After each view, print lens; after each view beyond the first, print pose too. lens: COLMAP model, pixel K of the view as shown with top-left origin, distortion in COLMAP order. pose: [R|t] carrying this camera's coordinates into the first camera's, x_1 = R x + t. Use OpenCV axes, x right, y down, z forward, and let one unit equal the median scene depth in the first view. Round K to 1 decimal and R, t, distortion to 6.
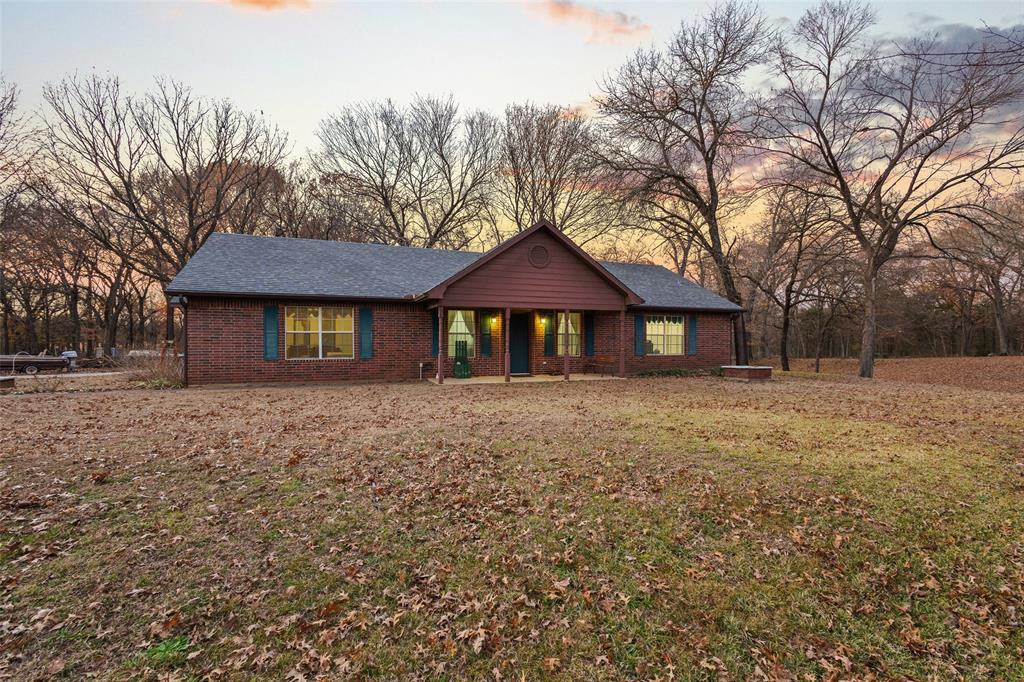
lens RADIAL K [[469.2, 0, 509.5], [0, 469.2, 341.4], [0, 0, 1]] dist [0.004002, 0.000605]
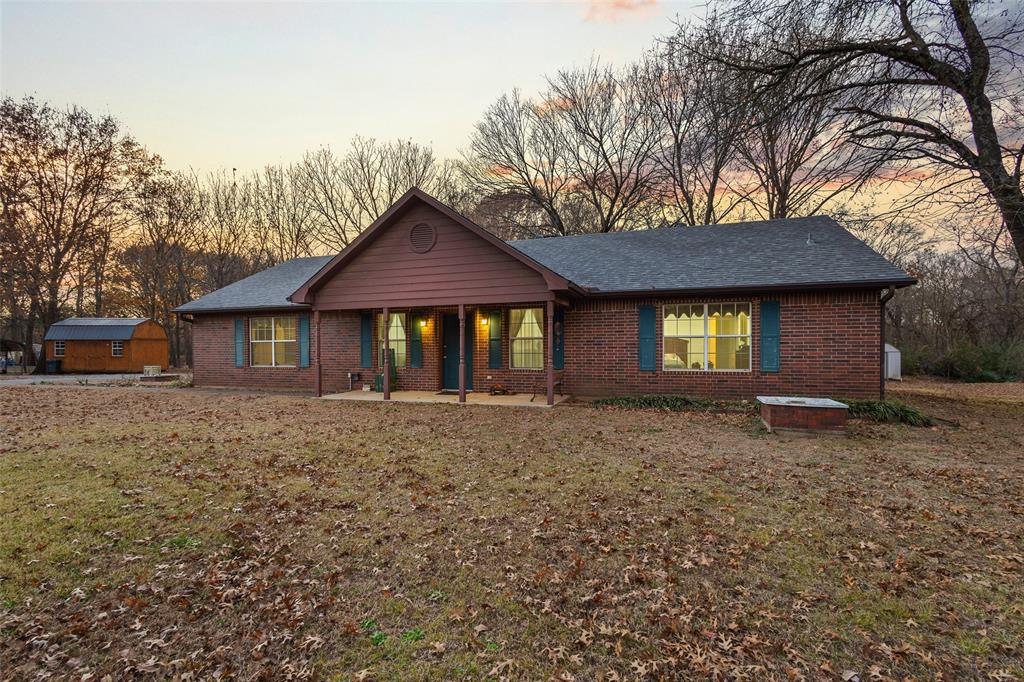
lens RADIAL K [[469.2, 0, 515.4], [0, 469.2, 342.5], [0, 0, 1]] dist [0.004002, 0.000605]
pose [[0.767577, -0.007259, -0.640916, 0.586227], [0.010674, 0.999942, 0.001458, -0.010696], [0.640868, -0.007960, 0.767609, 0.456002]]
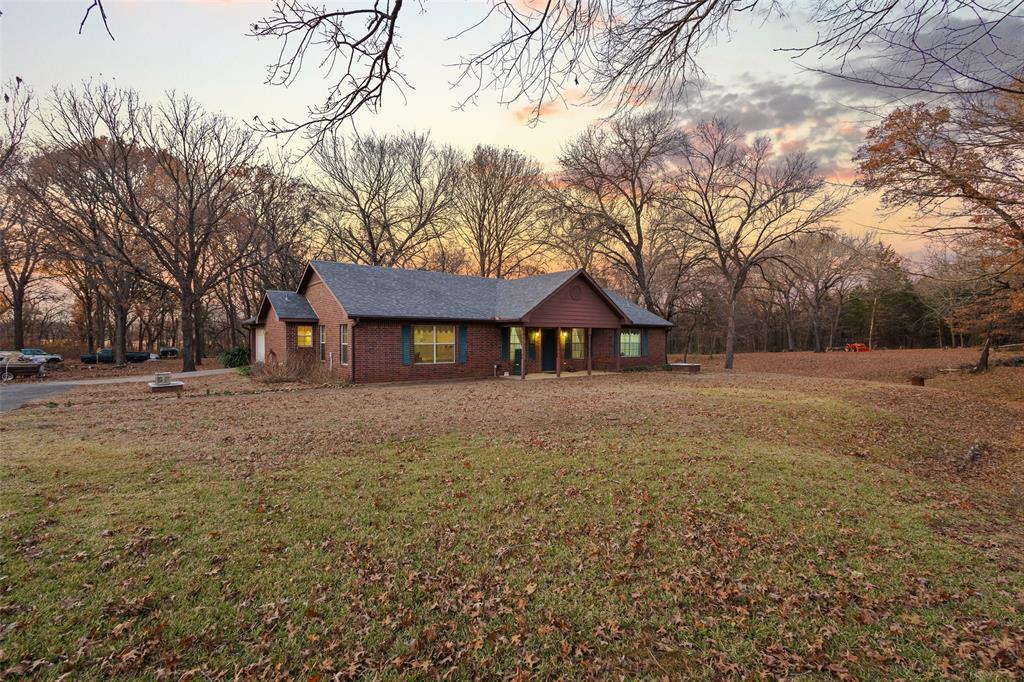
lens RADIAL K [[469.2, 0, 511.1], [0, 469.2, 341.0], [0, 0, 1]] dist [0.004002, 0.000605]
pose [[0.958823, -0.000533, 0.284005, -0.491105], [-0.001137, 0.999983, 0.005716, -0.030749], [-0.284003, -0.005803, 0.958806, -0.326264]]
